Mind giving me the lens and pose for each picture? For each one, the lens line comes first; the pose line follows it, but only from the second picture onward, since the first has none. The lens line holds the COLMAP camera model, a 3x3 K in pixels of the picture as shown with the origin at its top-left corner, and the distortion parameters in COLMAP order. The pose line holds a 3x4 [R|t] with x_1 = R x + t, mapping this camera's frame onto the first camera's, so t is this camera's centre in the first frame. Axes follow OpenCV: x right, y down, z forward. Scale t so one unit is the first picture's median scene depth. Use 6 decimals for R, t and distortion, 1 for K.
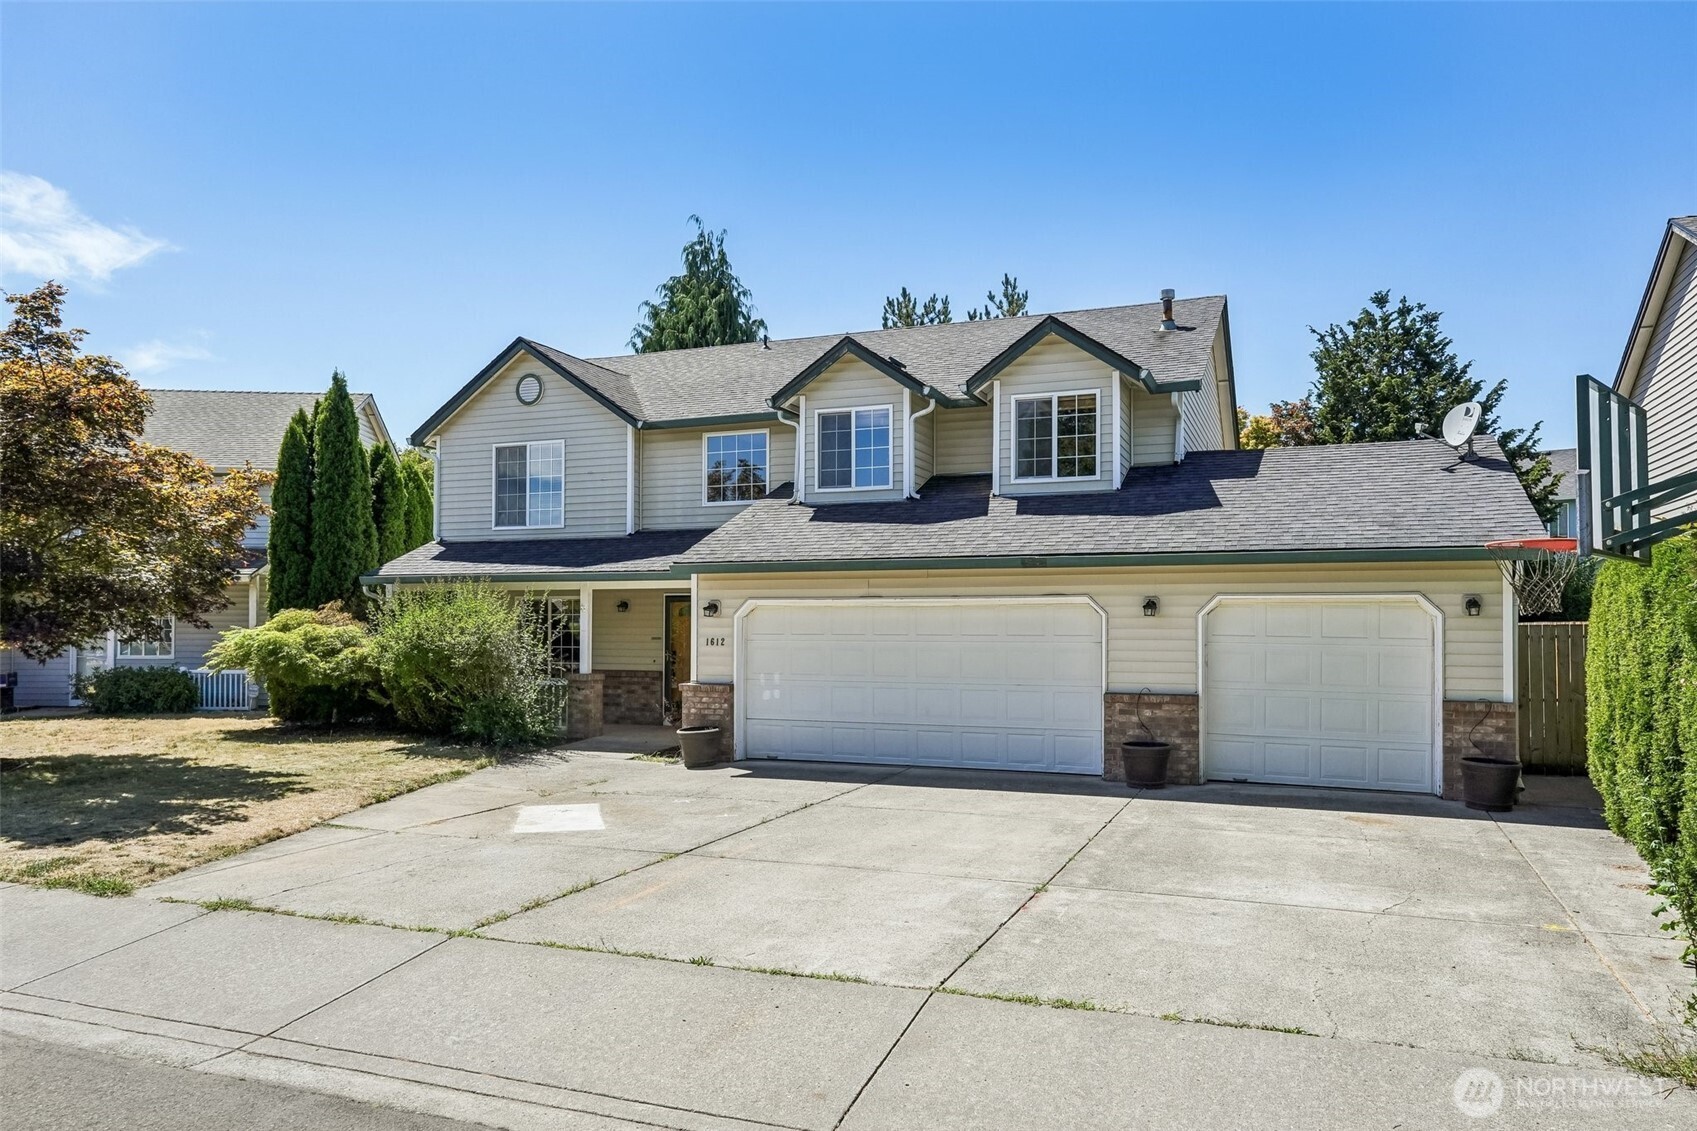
lens RADIAL K [[1188.6, 0, 828.3], [0, 1188.6, 600.6], [0, 0, 1]] dist [0.027204, -0.000851]
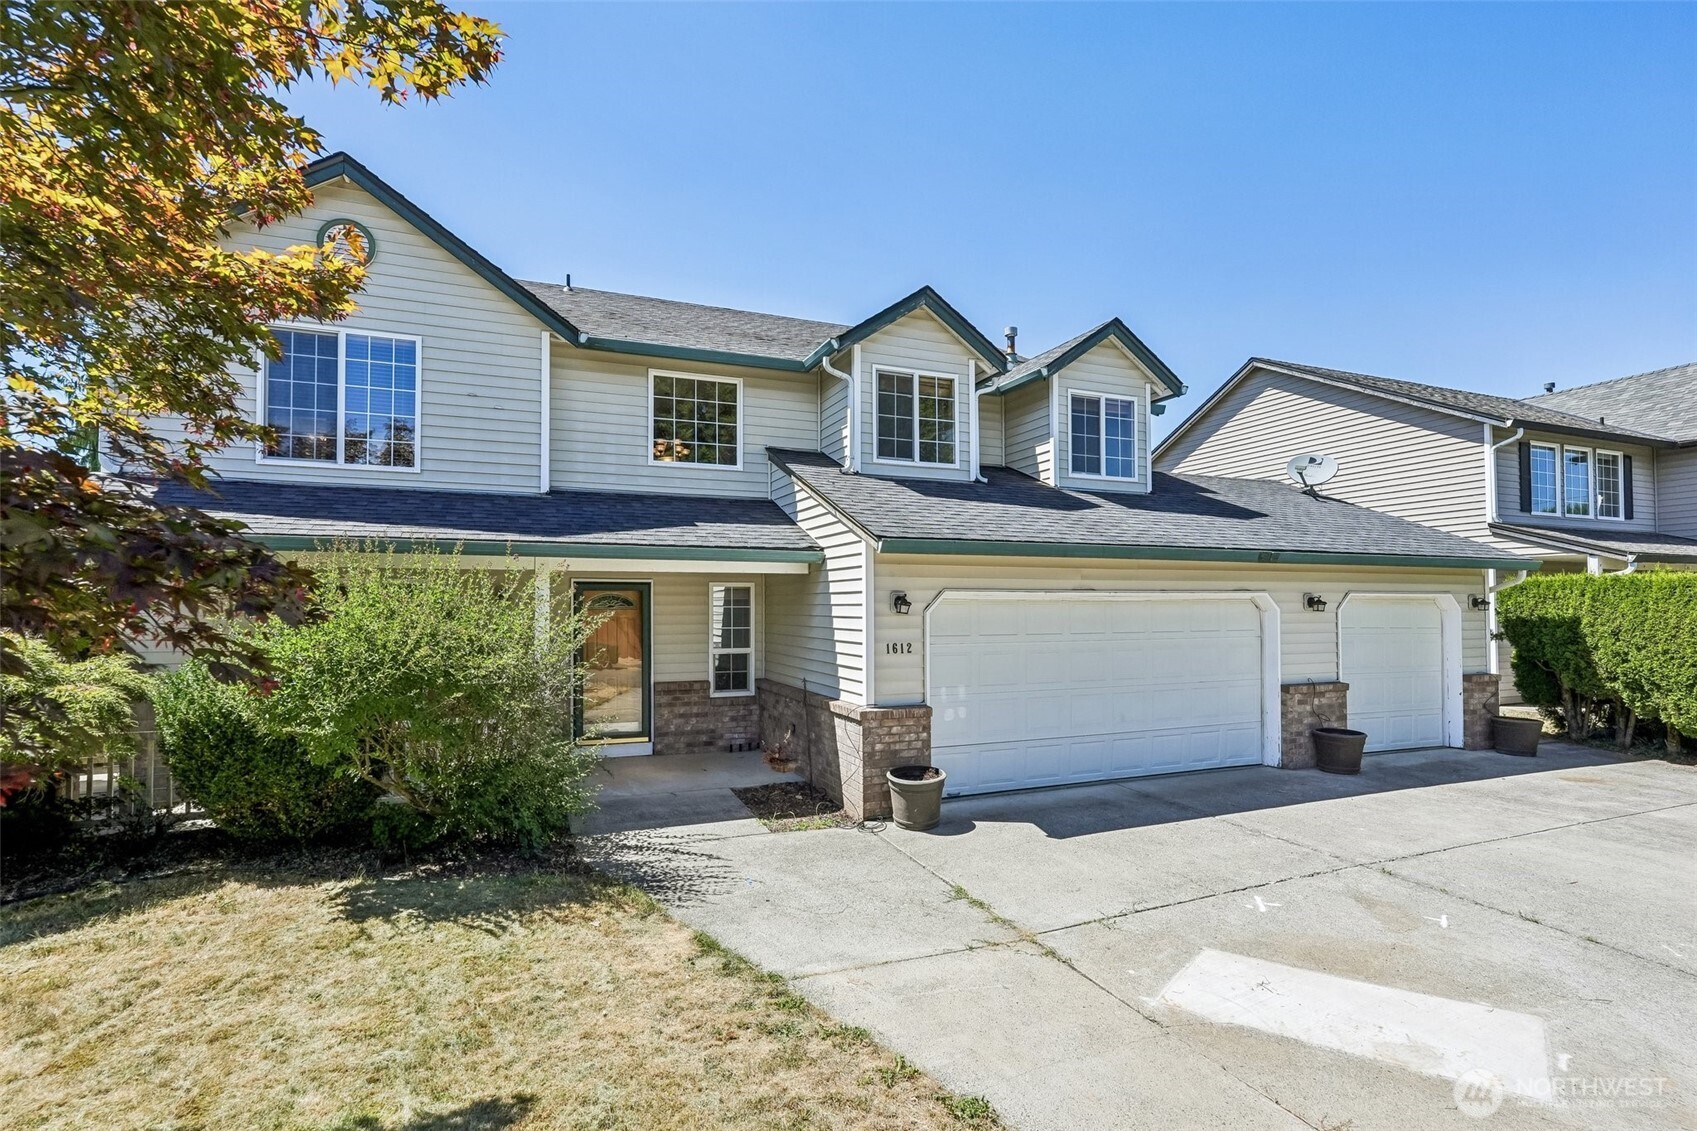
lens RADIAL K [[802.9, 0, 841.9], [0, 802.9, 589.2], [0, 0, 1]] dist [-0.004060, 0.000225]
pose [[0.705490, 0.011126, 0.708633, -0.398172], [-0.012027, 0.999921, -0.003726, 0.000562], [-0.708618, -0.005894, 0.705567, 0.575498]]
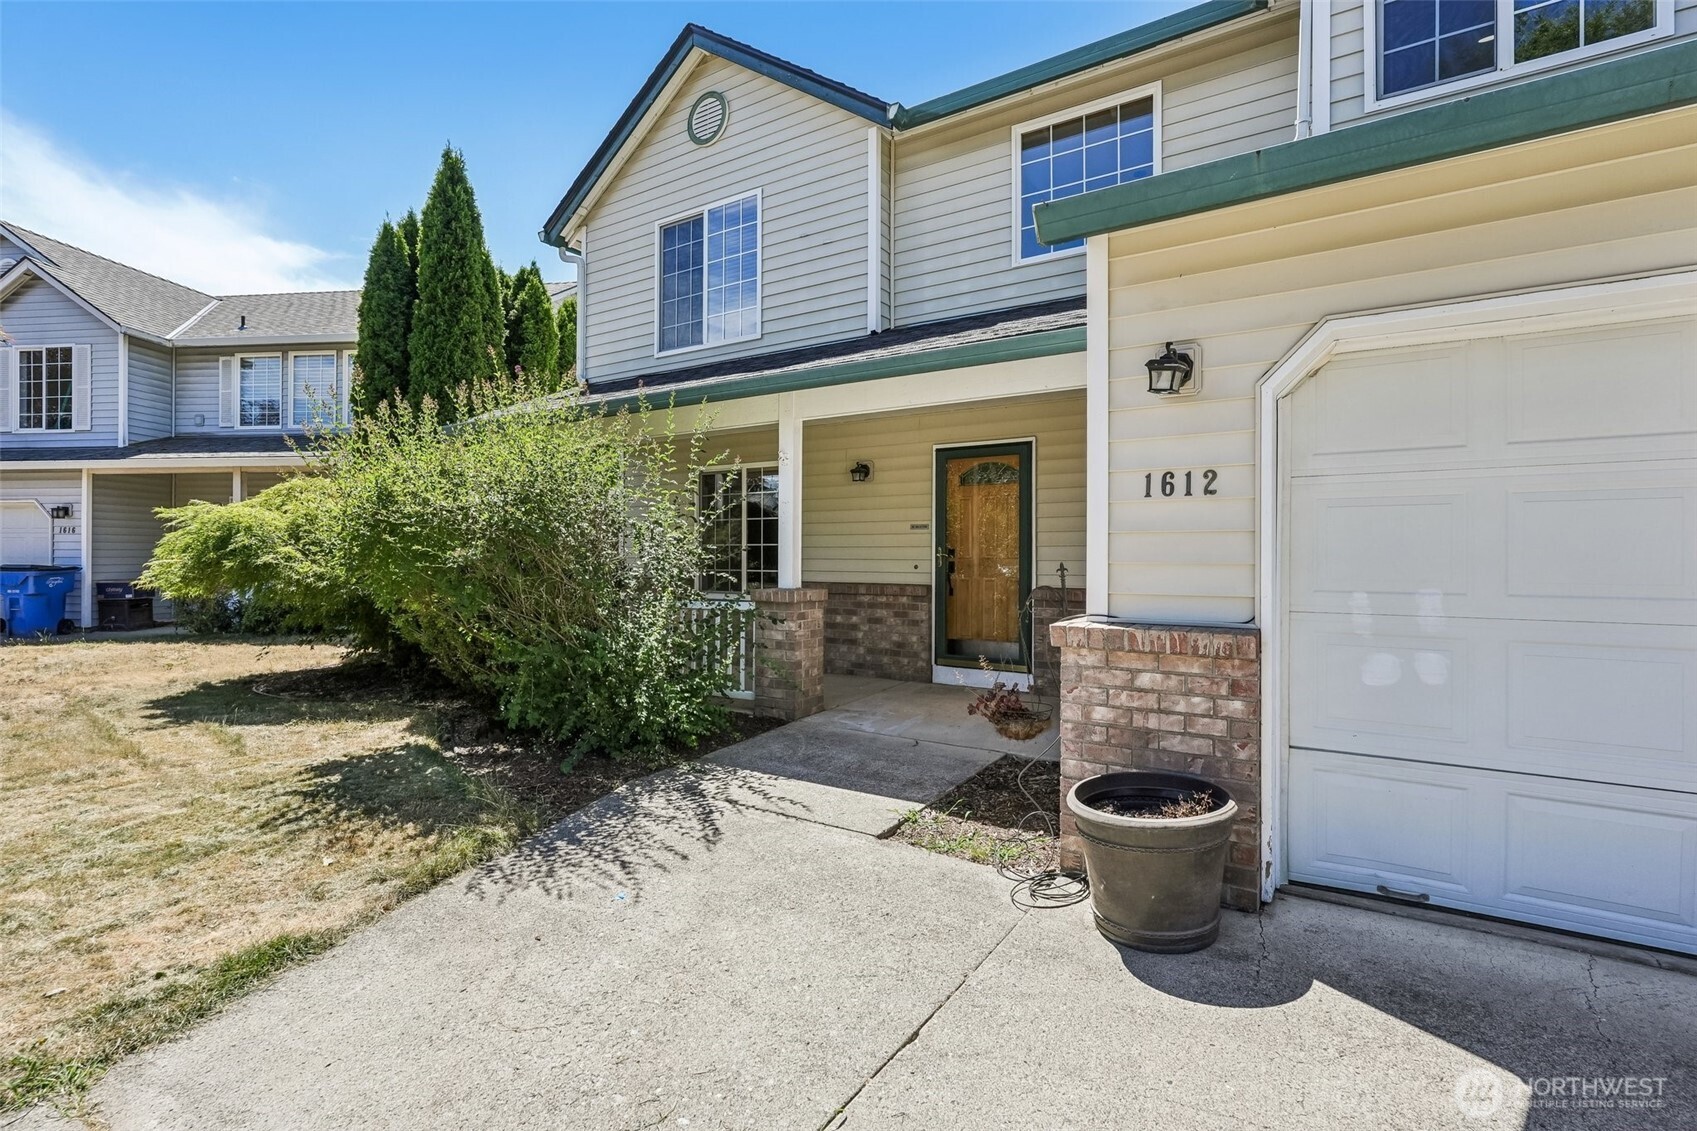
lens RADIAL K [[802.9, 0, 838.8], [0, 802.9, 555.9], [0, 0, 1]] dist [-0.004060, 0.000225]
pose [[0.982486, 0.000276, -0.186336, -0.119833], [0.003507, 0.999794, 0.019970, 0.041008], [0.186303, -0.020274, 0.982283, 0.668678]]
